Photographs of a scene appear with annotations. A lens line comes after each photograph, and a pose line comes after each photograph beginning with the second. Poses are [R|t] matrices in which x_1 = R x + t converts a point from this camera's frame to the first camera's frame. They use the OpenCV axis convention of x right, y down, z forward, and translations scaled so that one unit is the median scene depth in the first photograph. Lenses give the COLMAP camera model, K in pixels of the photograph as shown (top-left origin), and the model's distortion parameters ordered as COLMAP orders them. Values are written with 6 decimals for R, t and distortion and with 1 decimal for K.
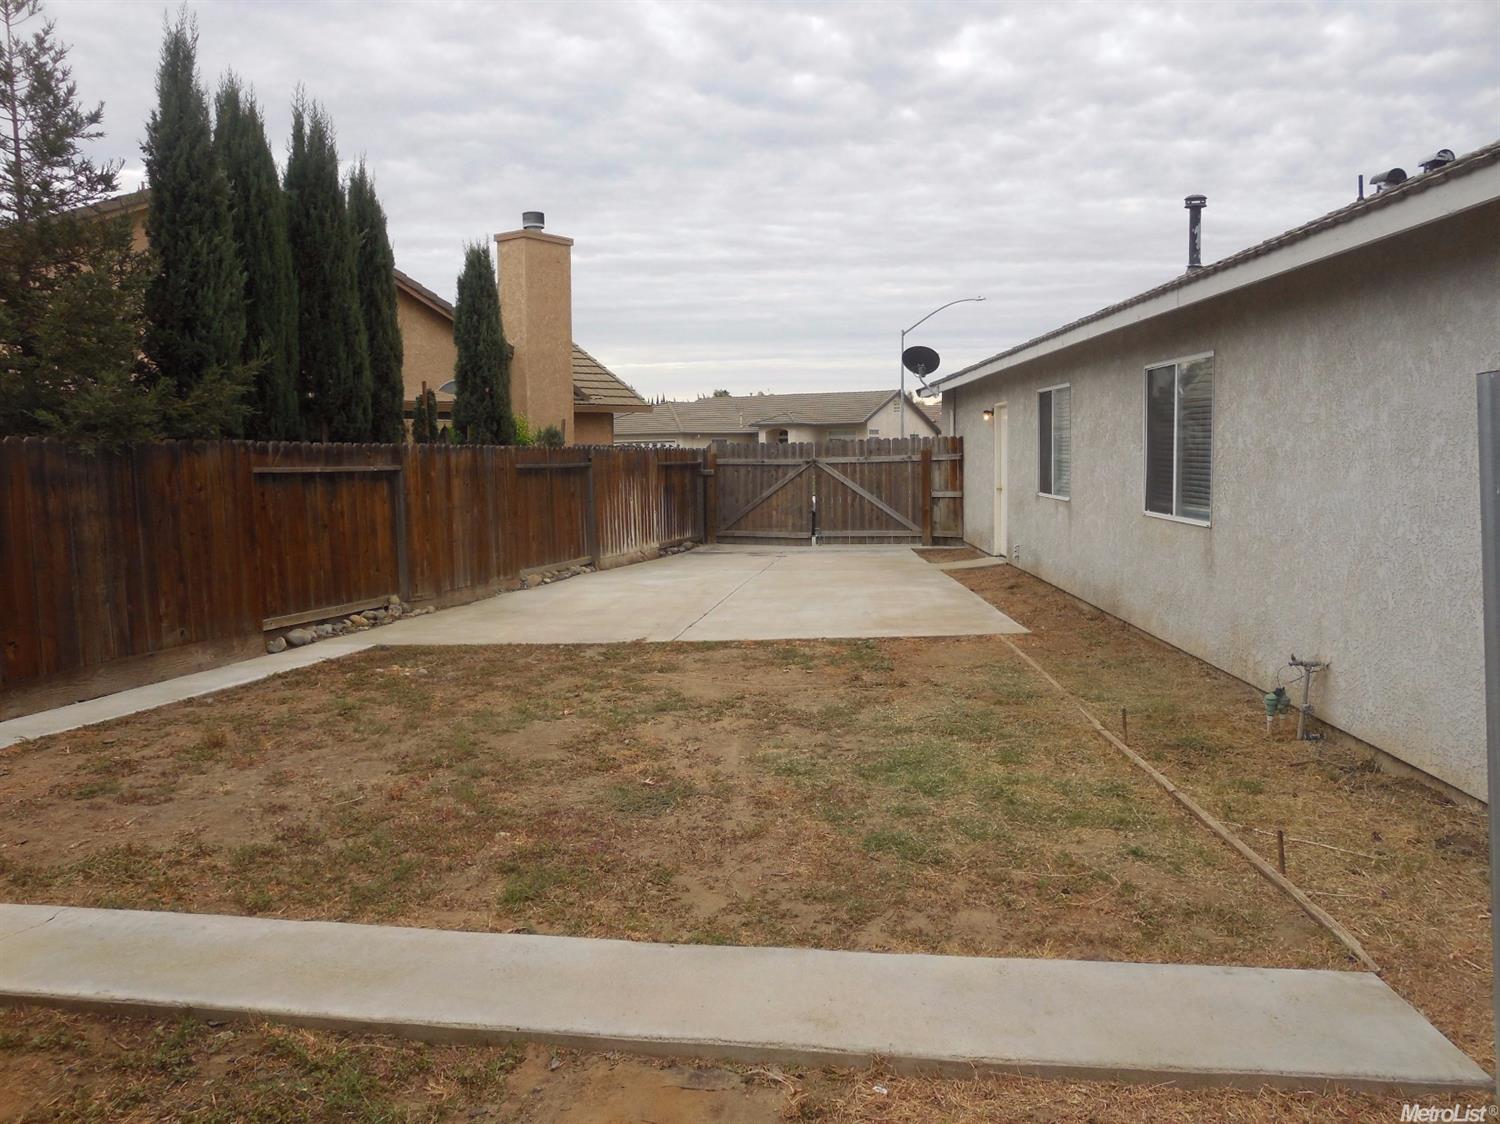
lens RADIAL K [[1156.8, 0, 750.0], [0, 1156.8, 562.0], [0, 0, 1]] dist [-0.047467, 0.007958]
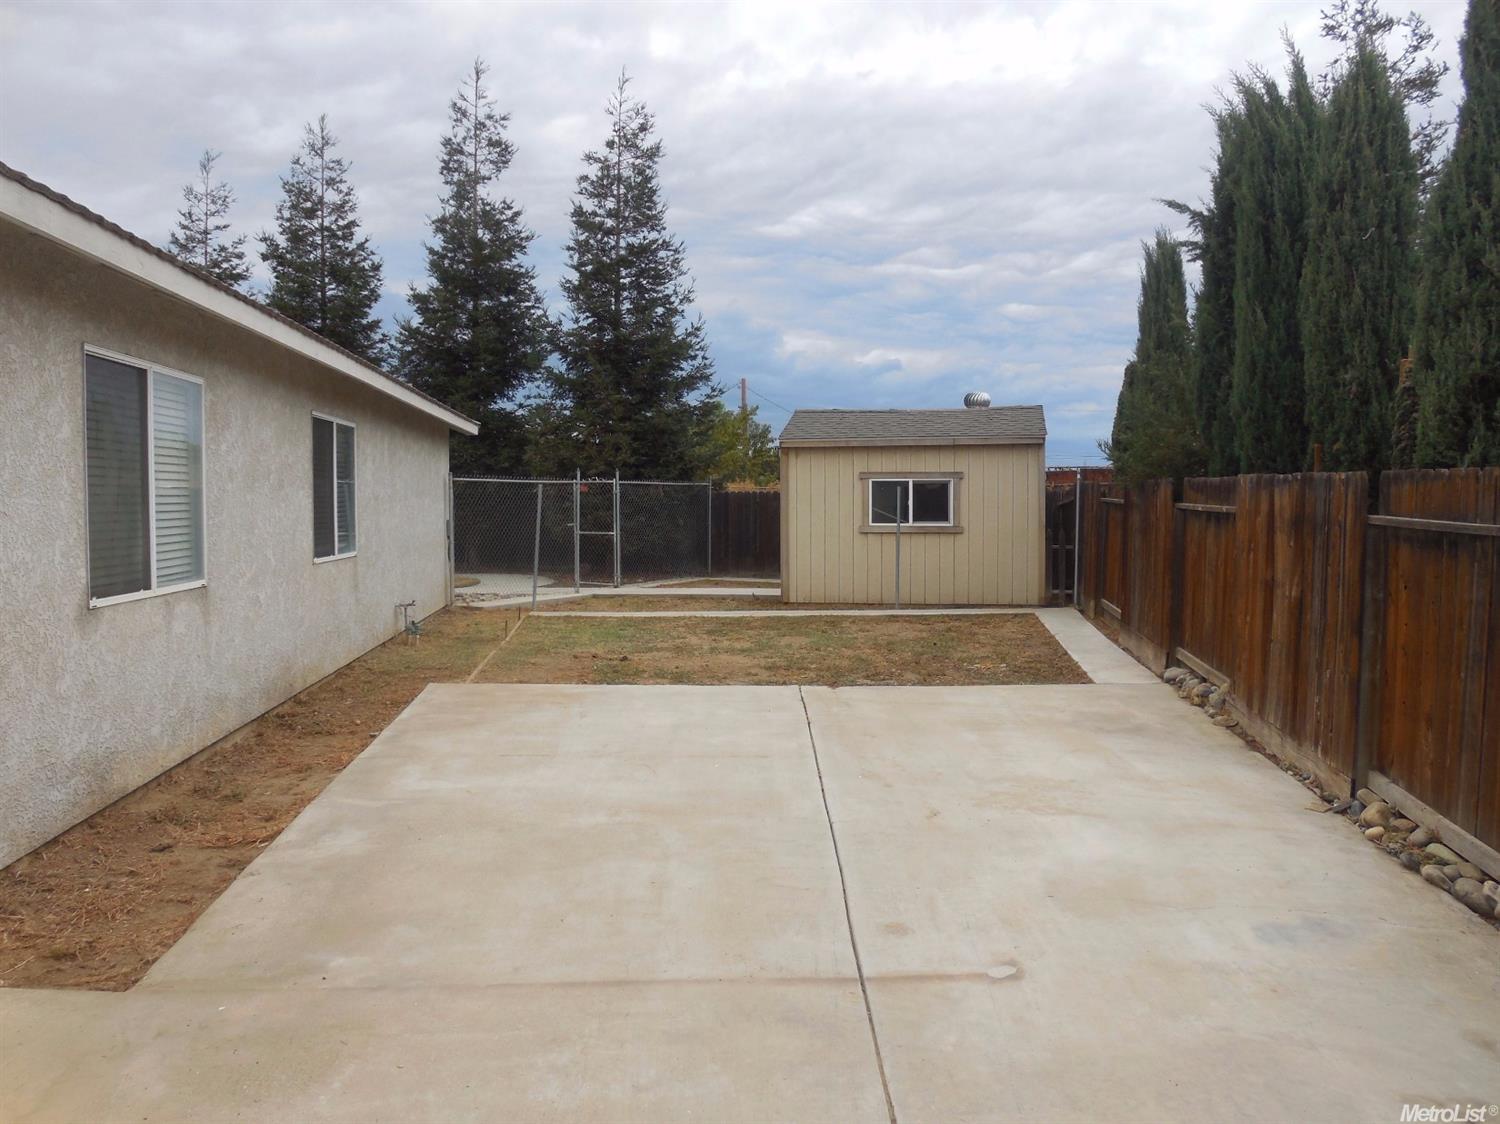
lens RADIAL K [[1156.8, 0, 750.0], [0, 1156.8, 562.0], [0, 0, 1]] dist [-0.047467, 0.007958]
pose [[-0.991461, 0.012070, -0.129846, 0.089071], [-0.007753, 0.988490, 0.151085, -0.161920], [0.130175, 0.150802, -0.979956, 1.690400]]
